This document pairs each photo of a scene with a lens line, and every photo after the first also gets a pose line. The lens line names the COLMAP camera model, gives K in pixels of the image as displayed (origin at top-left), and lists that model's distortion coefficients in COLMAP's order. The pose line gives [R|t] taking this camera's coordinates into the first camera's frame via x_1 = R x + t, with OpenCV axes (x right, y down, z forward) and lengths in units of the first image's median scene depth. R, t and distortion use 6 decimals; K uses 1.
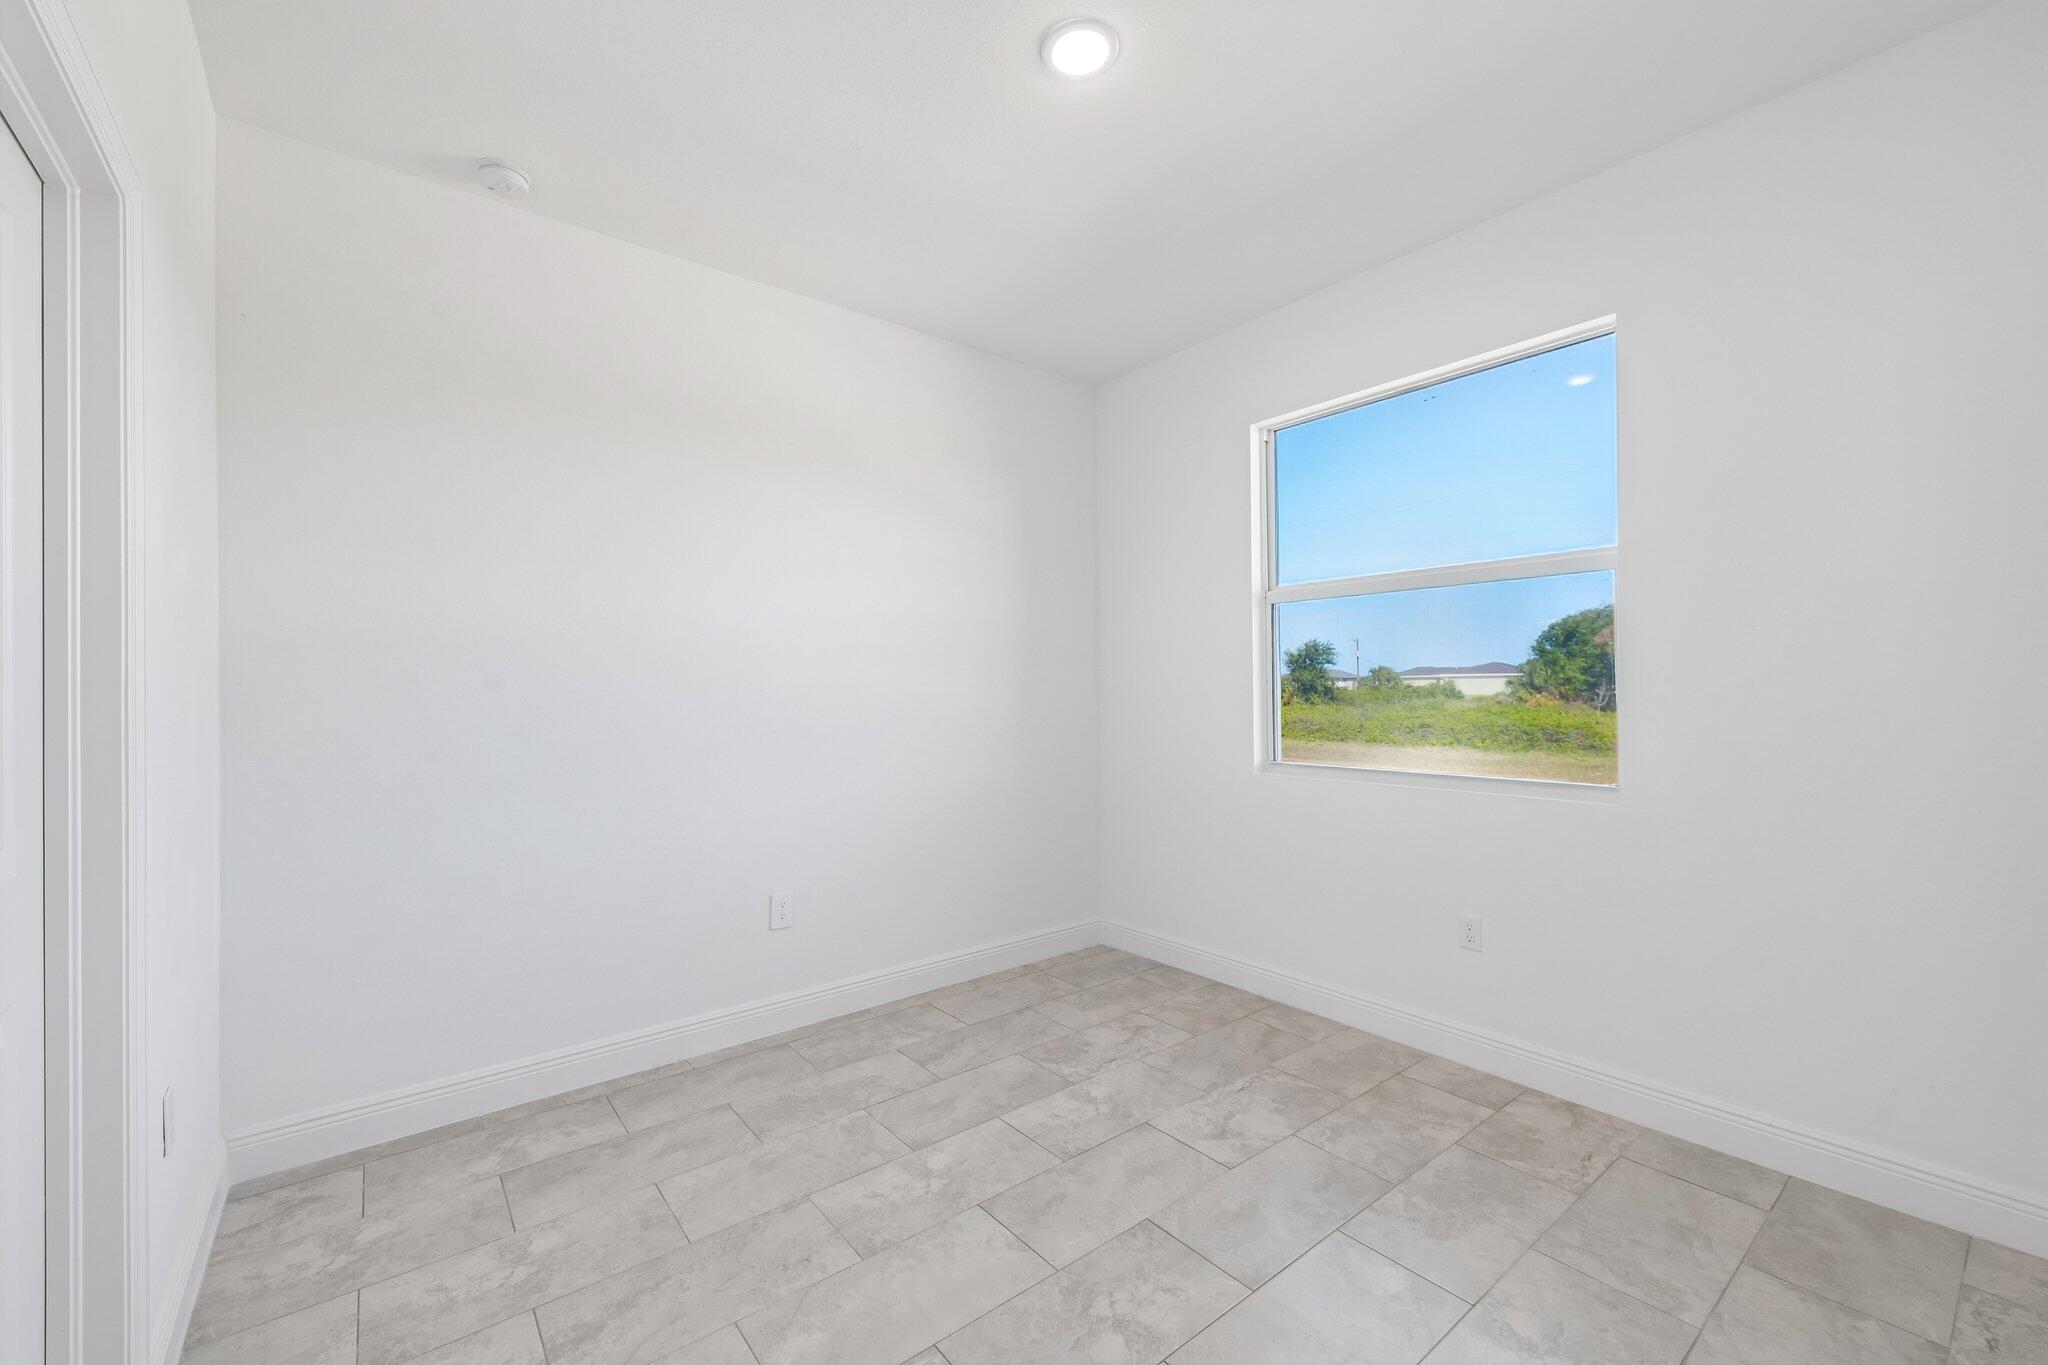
lens RADIAL K [[828.9, 0, 1023.7], [0, 828.9, 678.6], [0, 0, 1]] dist [0.000360, -0.000536]
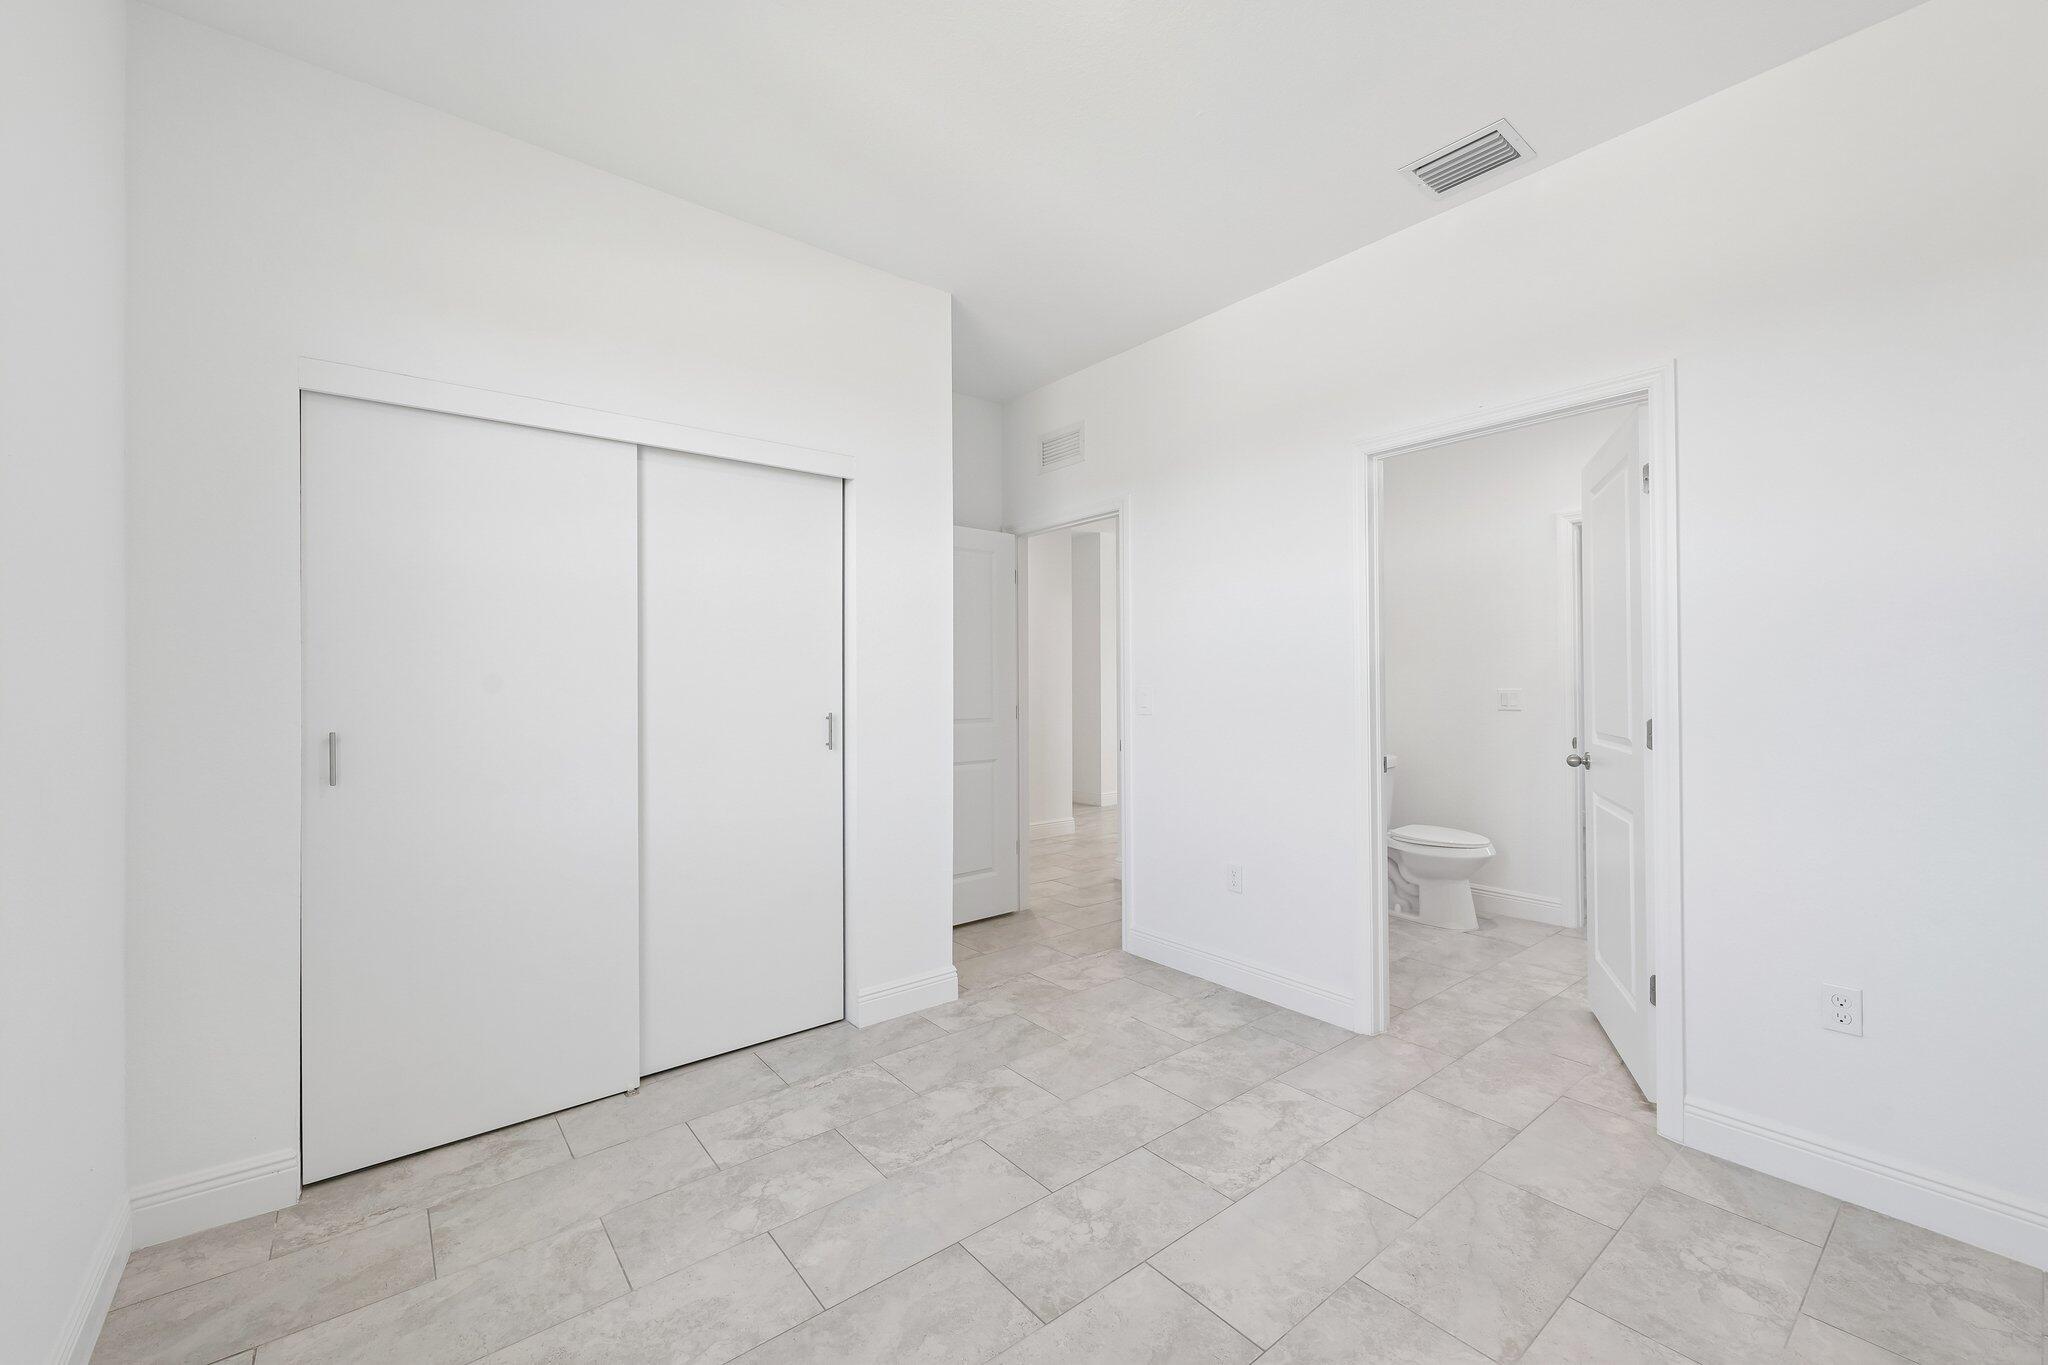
lens RADIAL K [[828.9, 0, 1023.7], [0, 828.9, 678.6], [0, 0, 1]] dist [0.000360, -0.000536]
pose [[-0.999826, 0.014478, -0.011779, 0.153020], [0.014616, 0.999824, -0.011762, 0.023251], [0.011606, -0.011932, -0.999861, 1.627193]]
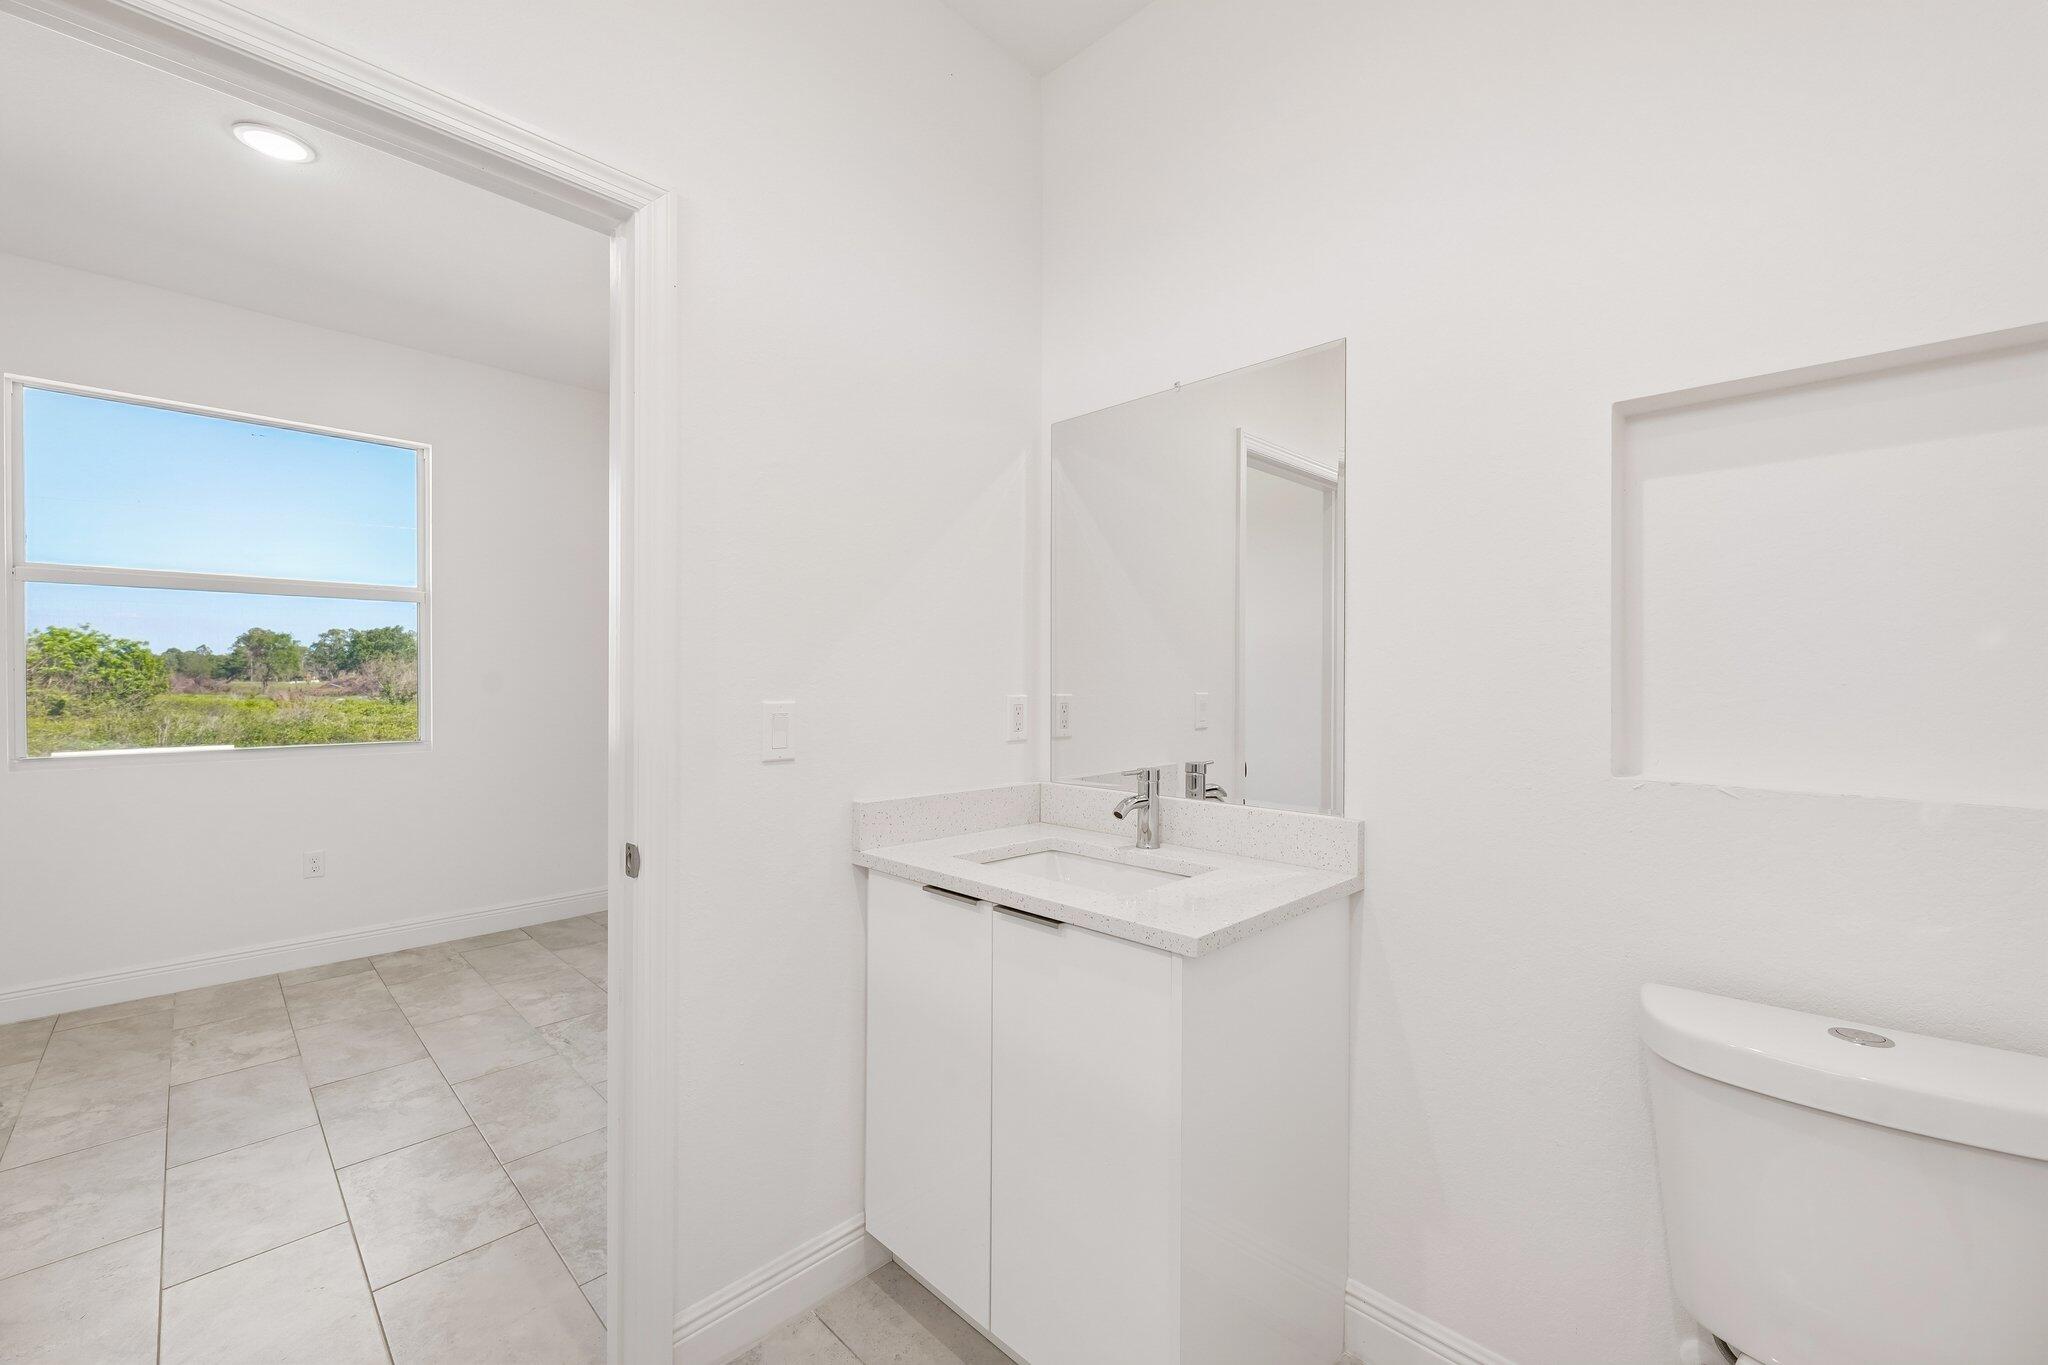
lens RADIAL K [[828.9, 0, 1023.7], [0, 828.9, 678.6], [0, 0, 1]] dist [0.000360, -0.000536]
pose [[-0.121286, 0.007229, 0.992591, -1.132428], [-0.008818, 0.999926, -0.008360, 0.014375], [-0.992578, -0.009766, -0.121213, 0.055652]]
